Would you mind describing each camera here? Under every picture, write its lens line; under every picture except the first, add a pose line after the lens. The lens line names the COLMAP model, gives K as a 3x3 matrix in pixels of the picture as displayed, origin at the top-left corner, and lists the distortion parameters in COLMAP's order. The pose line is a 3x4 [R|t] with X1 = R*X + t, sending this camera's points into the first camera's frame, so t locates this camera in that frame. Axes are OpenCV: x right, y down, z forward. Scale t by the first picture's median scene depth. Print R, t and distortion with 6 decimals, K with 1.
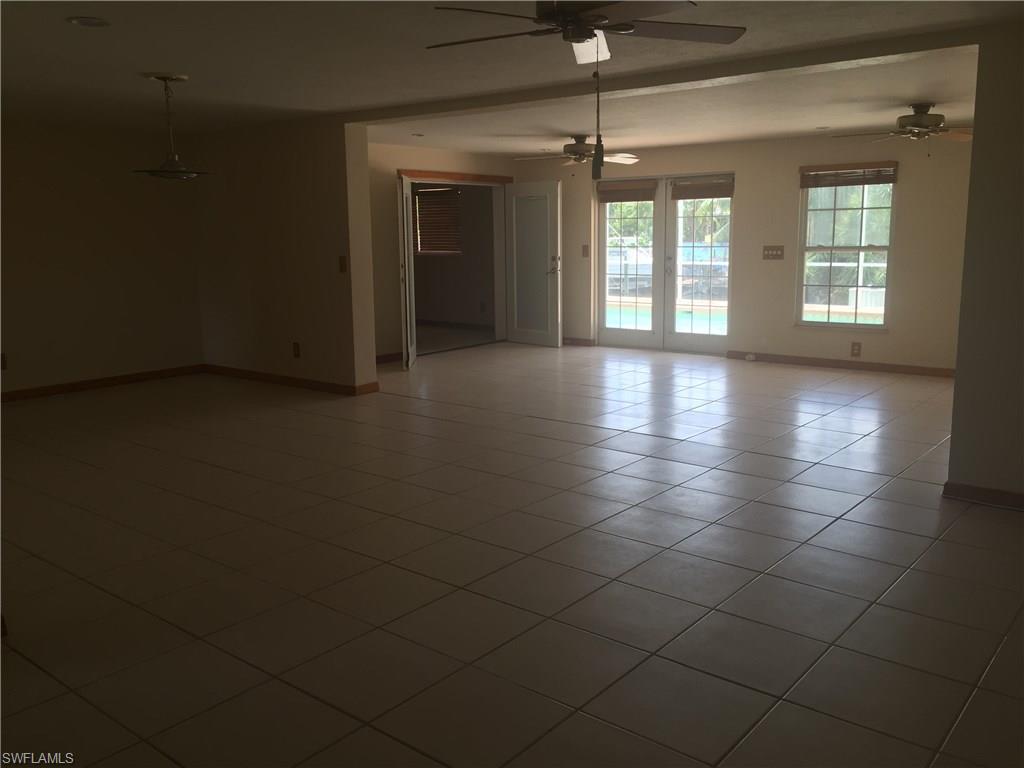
lens RADIAL K [[883.1, 0, 515.6], [0, 883.1, 378.3], [0, 0, 1]] dist [0.077389, -0.095838]
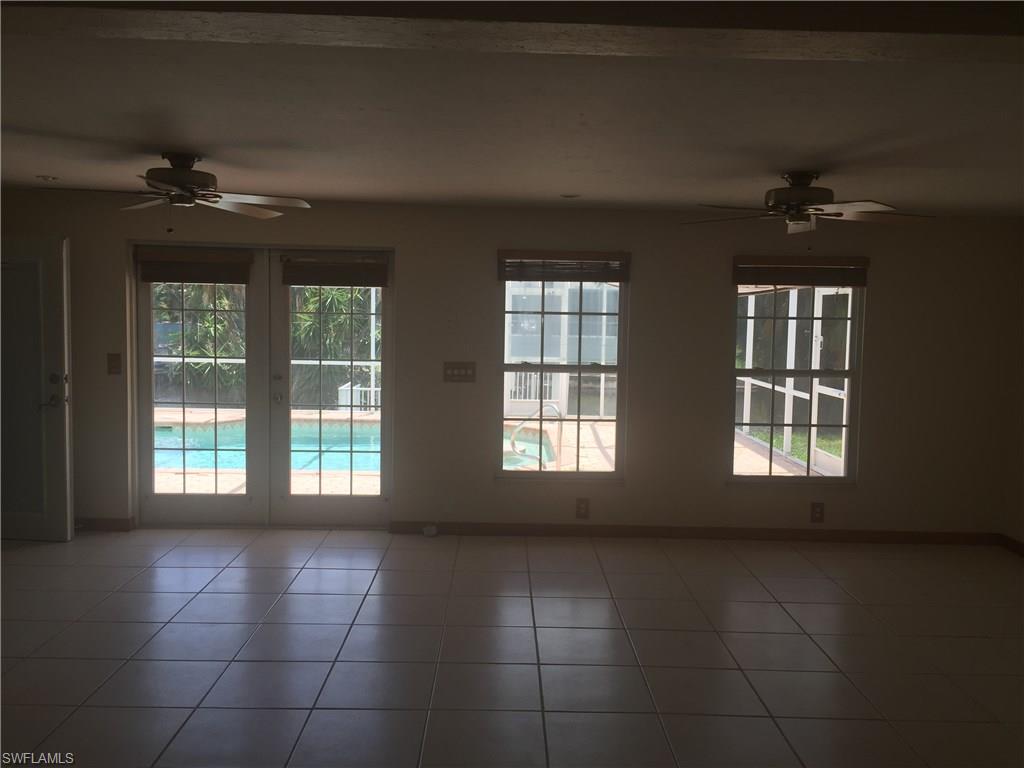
lens RADIAL K [[883.1, 0, 513.6], [0, 883.1, 382.6], [0, 0, 1]] dist [0.077389, -0.095838]
pose [[0.761974, -0.022811, 0.647206, -0.104010], [0.077302, 0.995438, -0.055926, -0.086813], [-0.642977, 0.092645, 0.760261, 0.436271]]
